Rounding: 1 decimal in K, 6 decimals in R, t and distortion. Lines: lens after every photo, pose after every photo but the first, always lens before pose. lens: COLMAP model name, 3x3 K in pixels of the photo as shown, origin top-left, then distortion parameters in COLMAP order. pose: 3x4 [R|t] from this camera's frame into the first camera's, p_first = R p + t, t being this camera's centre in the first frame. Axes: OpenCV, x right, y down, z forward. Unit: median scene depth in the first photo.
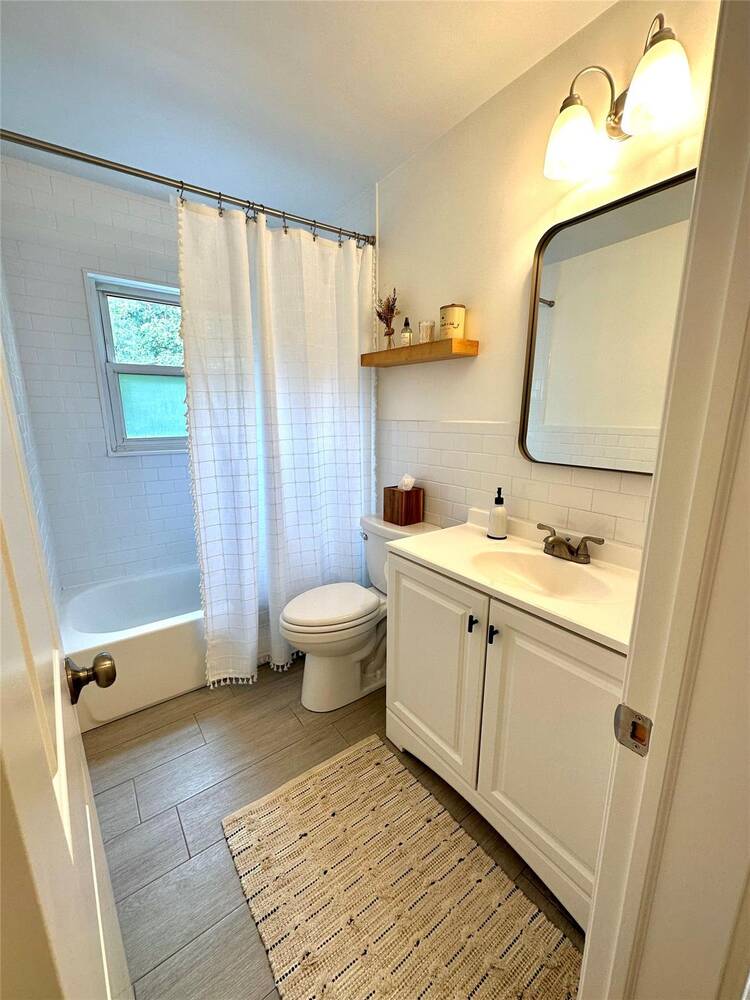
lens RADIAL K [[399.5, 0, 372.3], [0, 399.5, 502.5], [0, 0, 1]] dist [-0.001163, 0.000542]
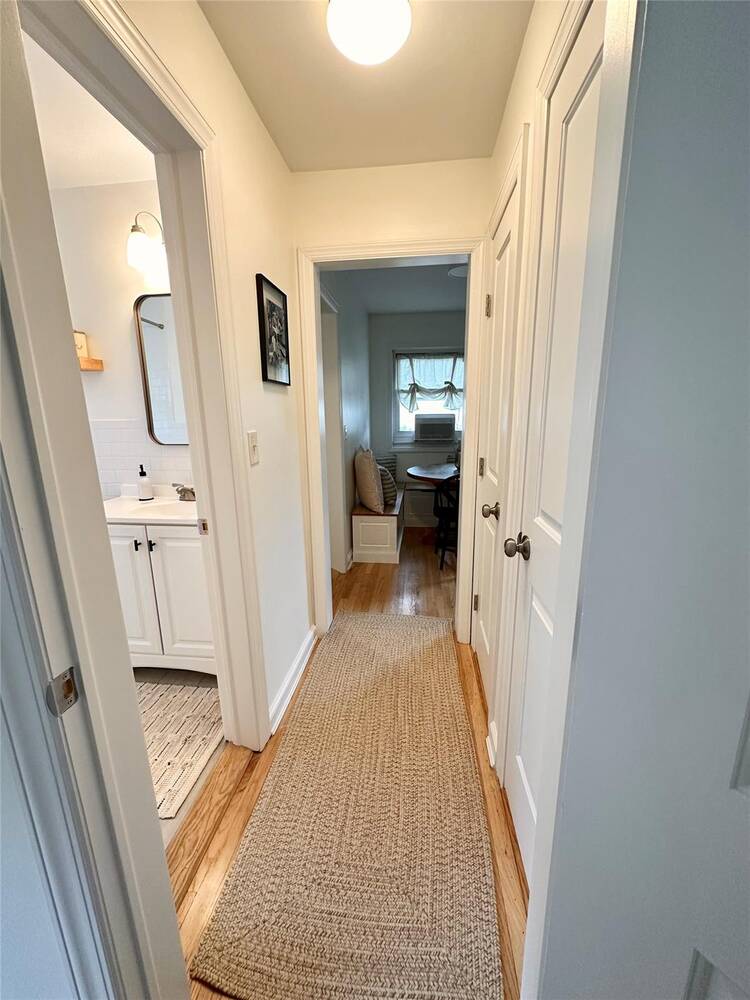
lens RADIAL K [[399.5, 0, 374.3], [0, 399.5, 501.0], [0, 0, 1]] dist [-0.001163, 0.000542]
pose [[0.679812, -0.165770, 0.714406, -0.187633], [0.171196, 0.983077, 0.065206, 0.165594], [-0.713125, 0.077976, 0.696687, -0.691838]]
